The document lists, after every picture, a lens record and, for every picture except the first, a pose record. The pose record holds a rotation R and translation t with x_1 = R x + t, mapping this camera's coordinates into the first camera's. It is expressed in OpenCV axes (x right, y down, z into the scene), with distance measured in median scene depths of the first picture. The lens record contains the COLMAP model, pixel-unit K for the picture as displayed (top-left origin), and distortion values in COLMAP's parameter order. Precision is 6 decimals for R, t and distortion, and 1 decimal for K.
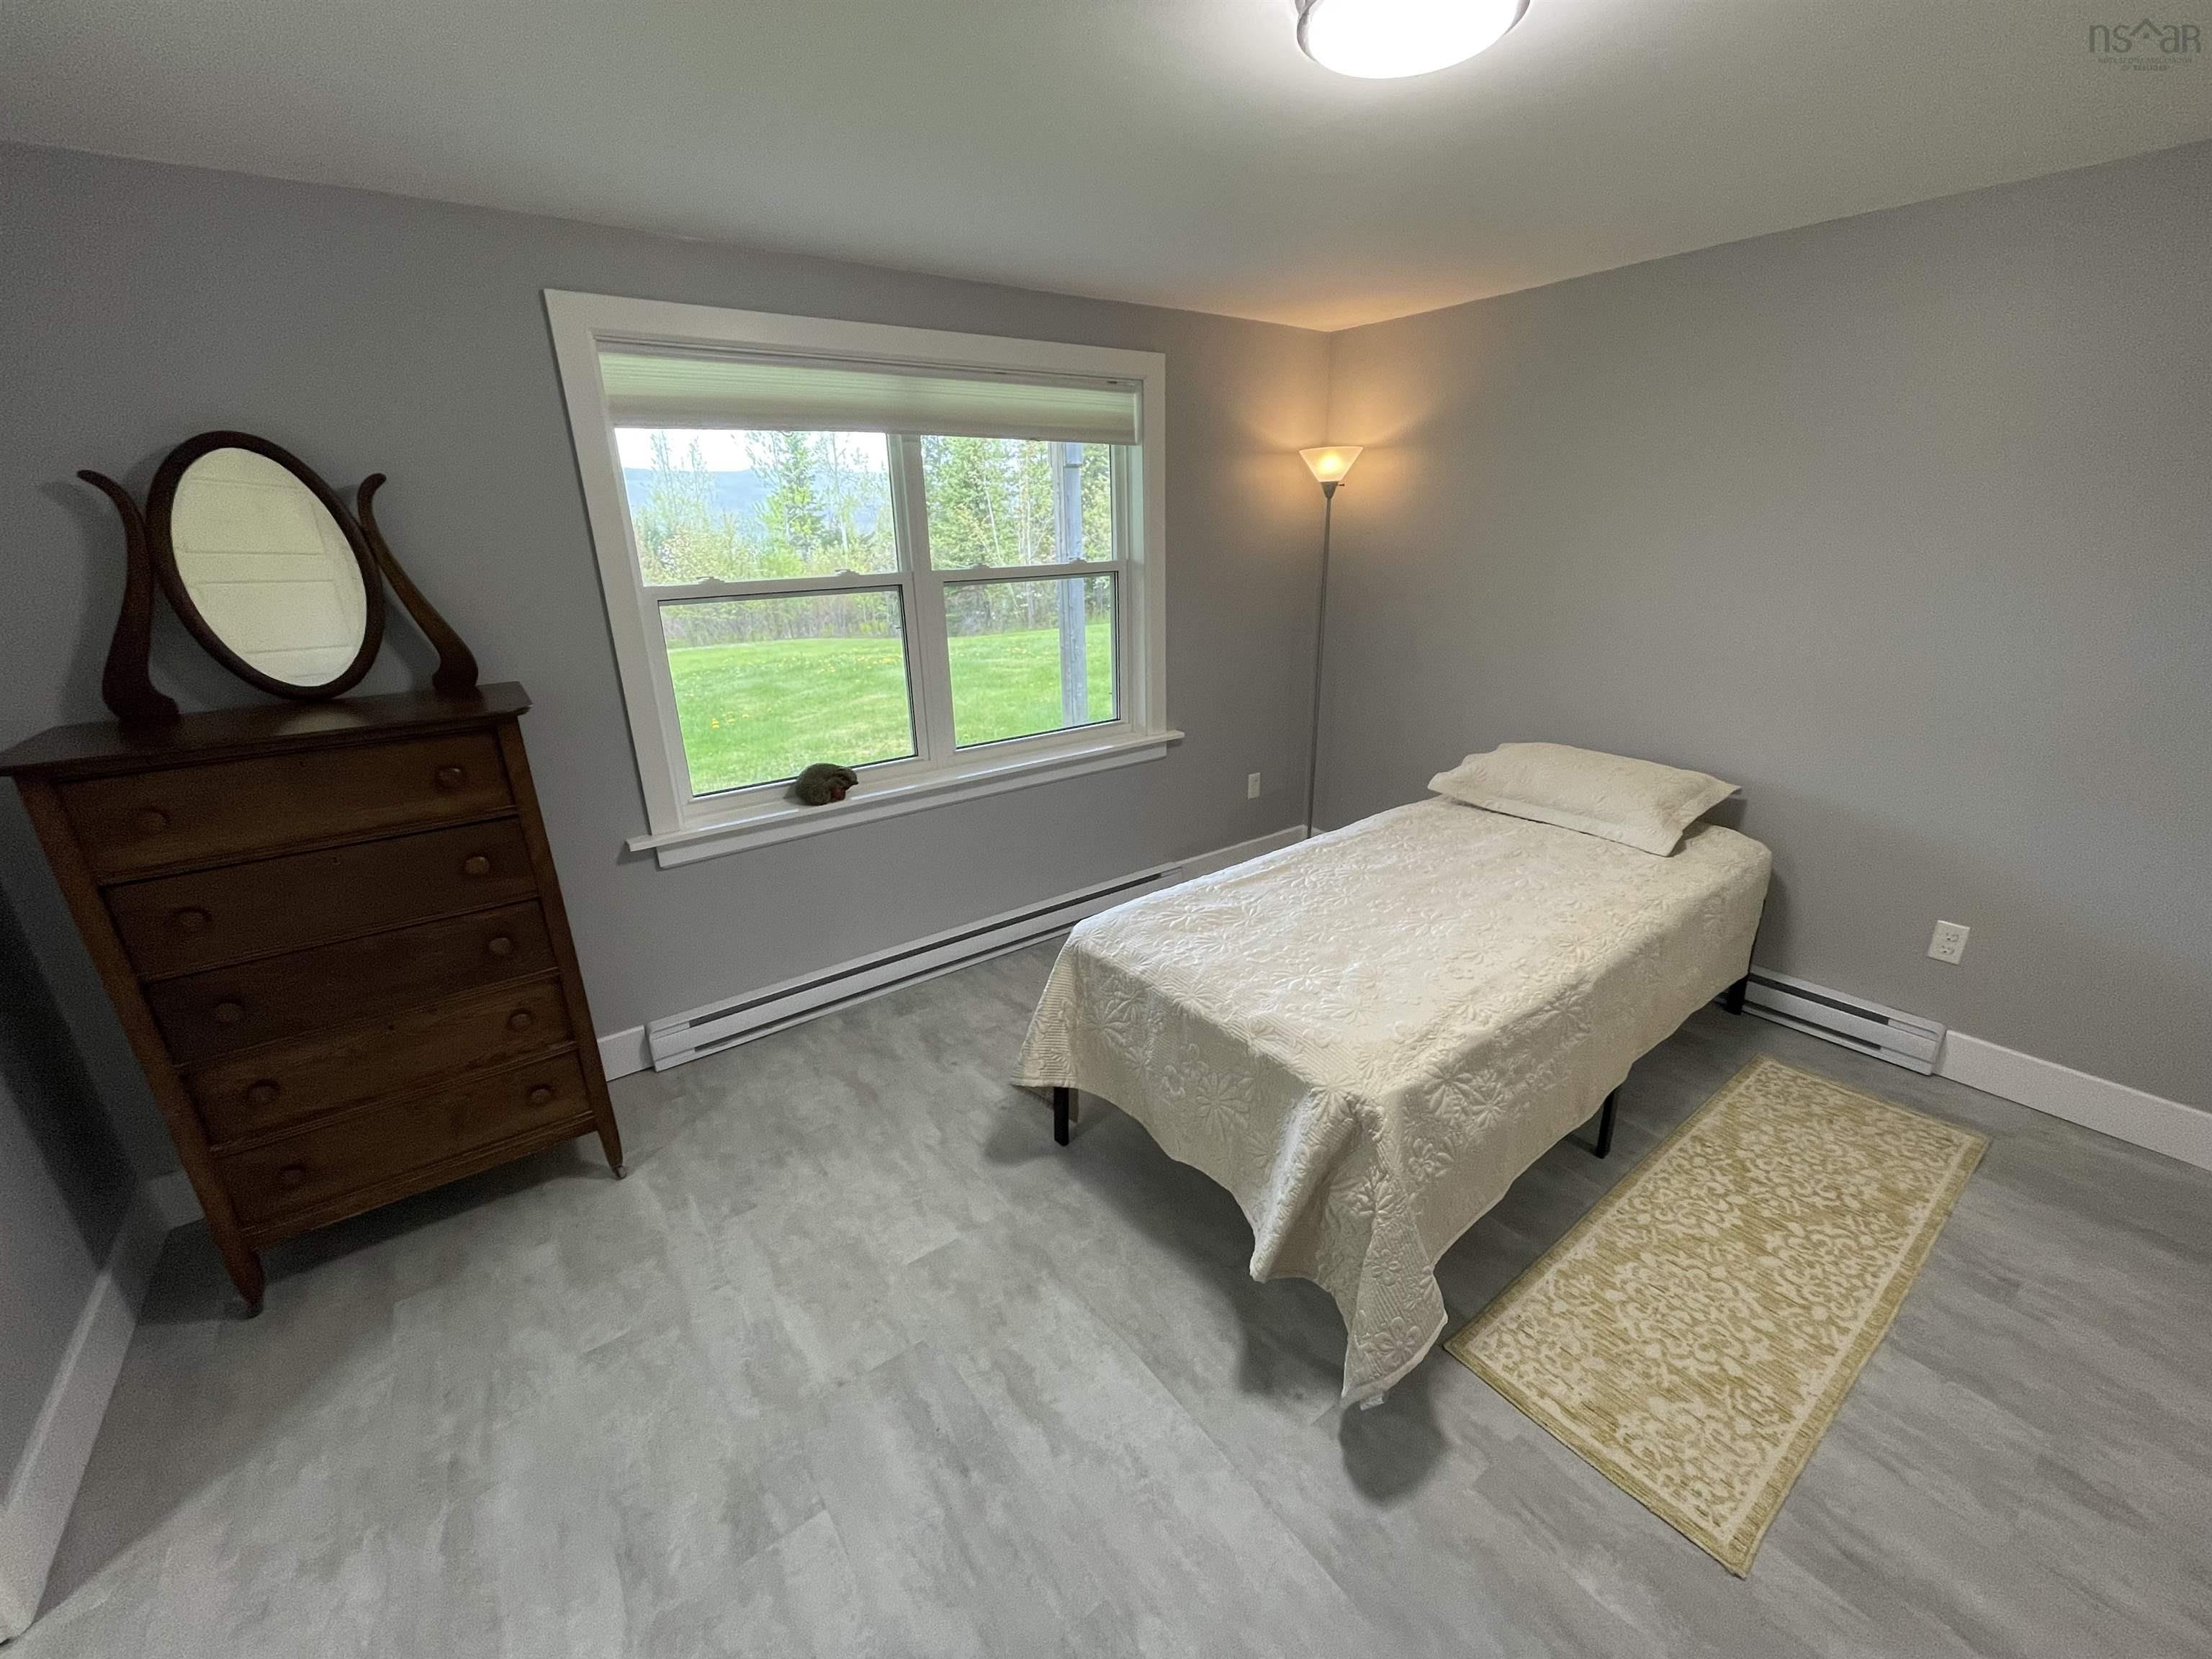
lens RADIAL K [[893.1, 0, 1108.5], [0, 893.1, 827.3], [0, 0, 1]] dist [-0.002401, -0.000504]
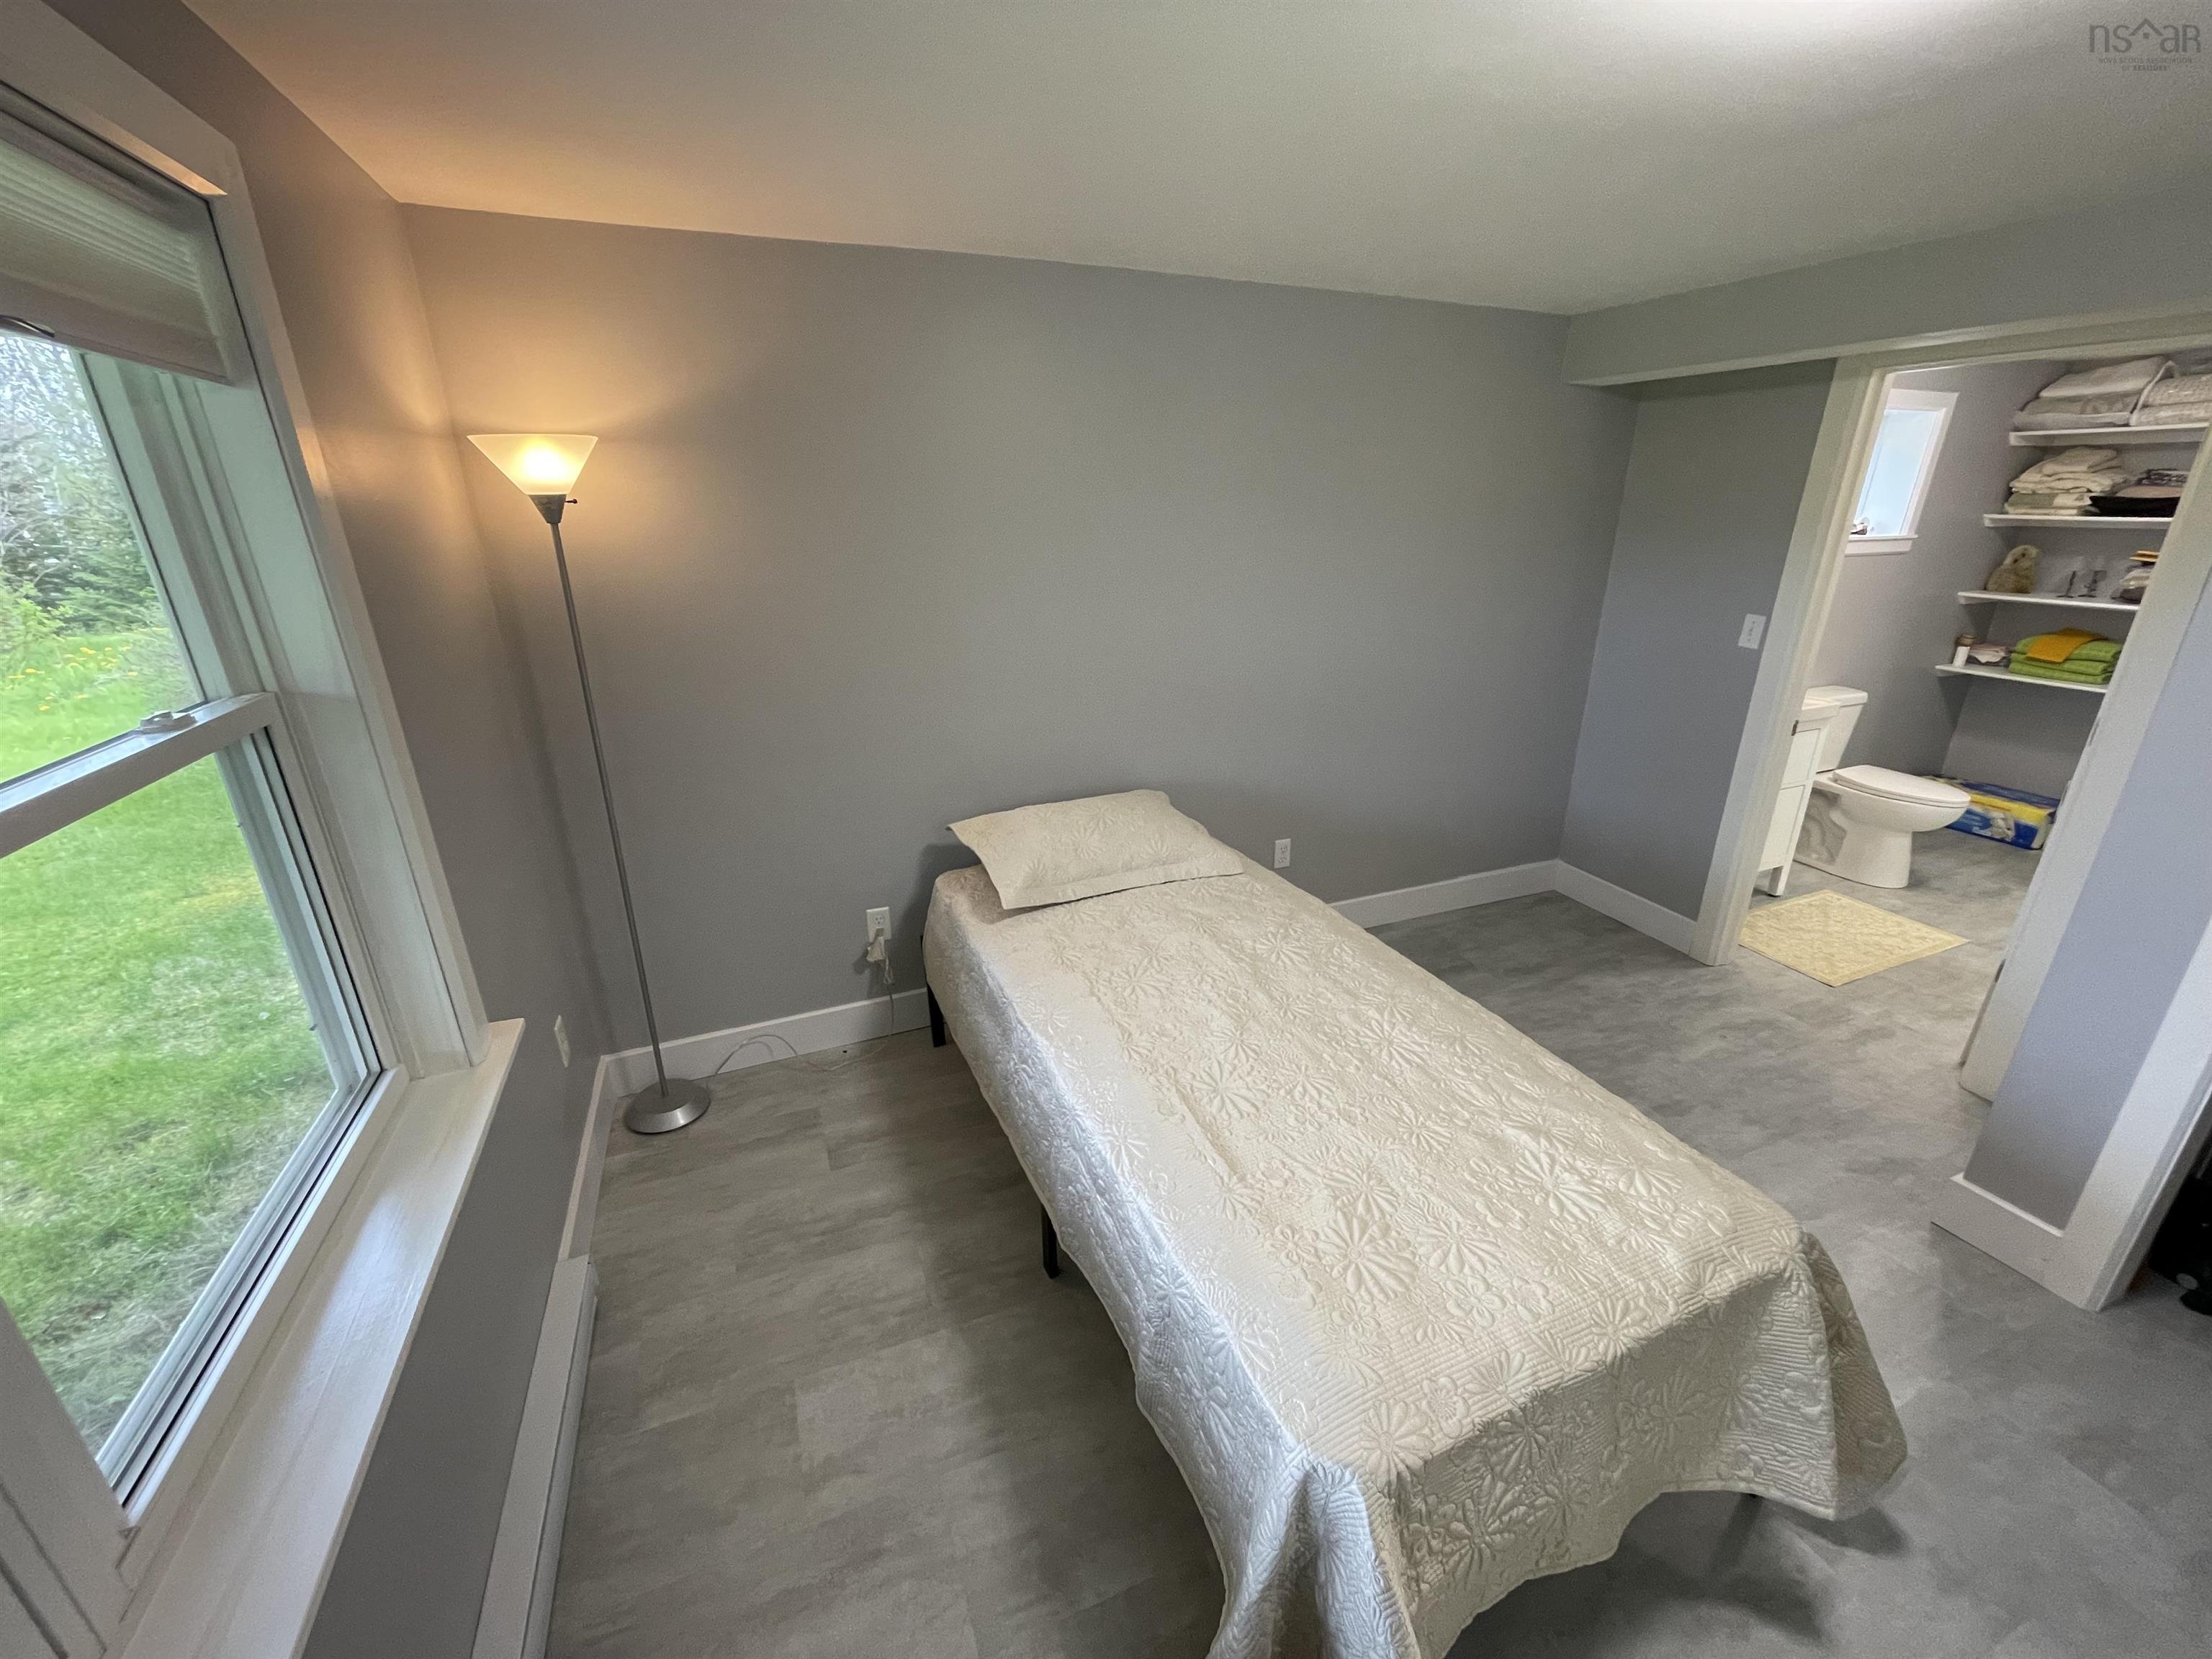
lens RADIAL K [[893.1, 0, 1108.5], [0, 893.1, 827.3], [0, 0, 1]] dist [-0.002401, -0.000504]
pose [[0.252845, -0.317628, 0.913883, -0.282499], [0.318629, 0.919219, 0.231327, -0.246419], [-0.913534, 0.232700, 0.333625, 0.626609]]
